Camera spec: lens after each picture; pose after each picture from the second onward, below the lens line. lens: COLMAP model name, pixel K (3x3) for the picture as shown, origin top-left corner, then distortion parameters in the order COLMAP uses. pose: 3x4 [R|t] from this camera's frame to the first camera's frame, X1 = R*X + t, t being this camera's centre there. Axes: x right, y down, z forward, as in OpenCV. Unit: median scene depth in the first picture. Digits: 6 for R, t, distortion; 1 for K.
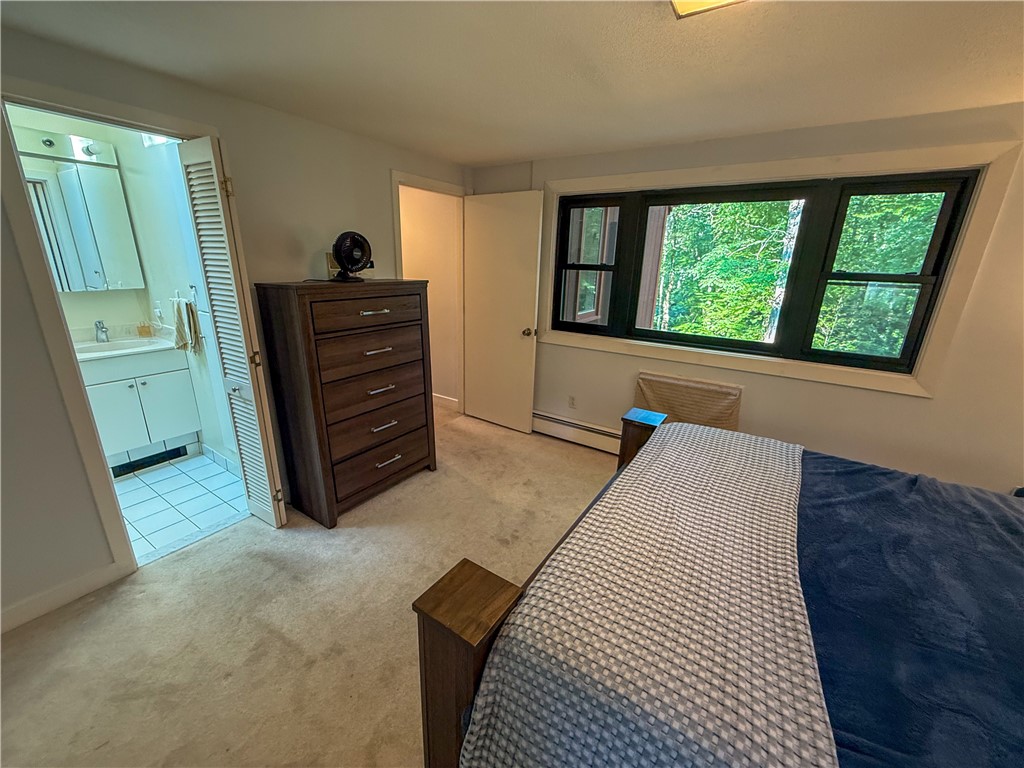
lens RADIAL K [[414.4, 0, 516.1], [0, 414.4, 380.7], [0, 0, 1]] dist [0.000693, 0.000918]
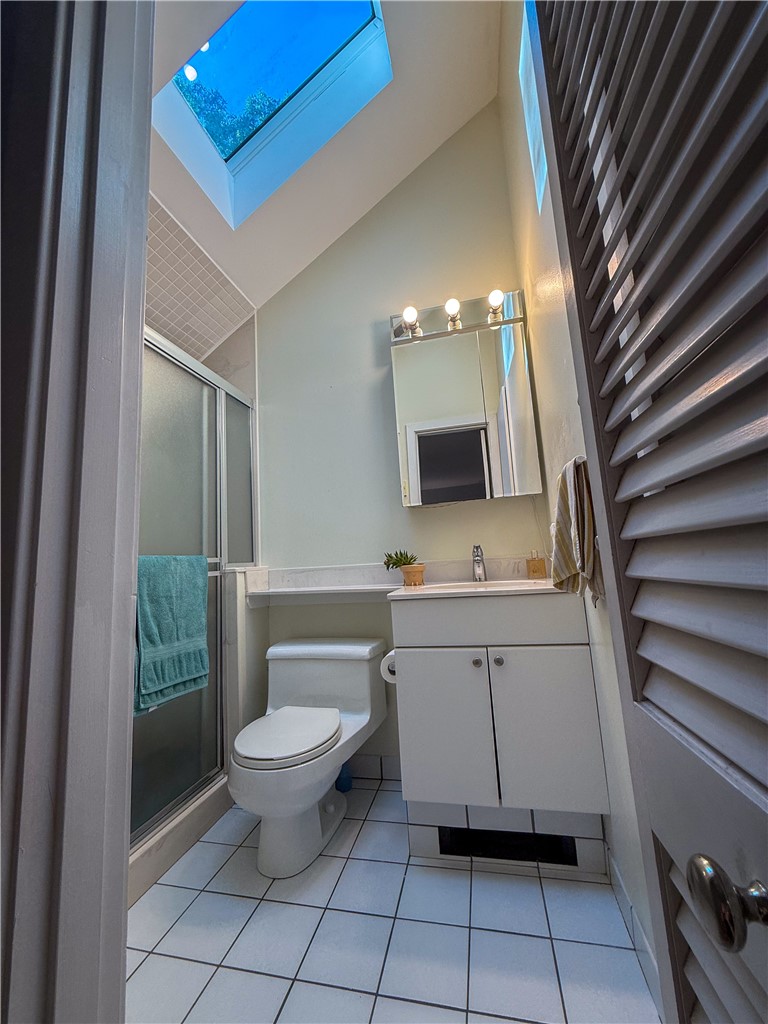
lens RADIAL K [[414.4, 0, 383.7], [0, 414.4, 511.3], [0, 0, 1]] dist [0.000693, 0.000918]
pose [[0.349019, -0.161511, -0.923093, -0.464644], [-0.216569, 0.944469, -0.247135, -0.008667], [0.911747, 0.286168, 0.294660, 0.662613]]
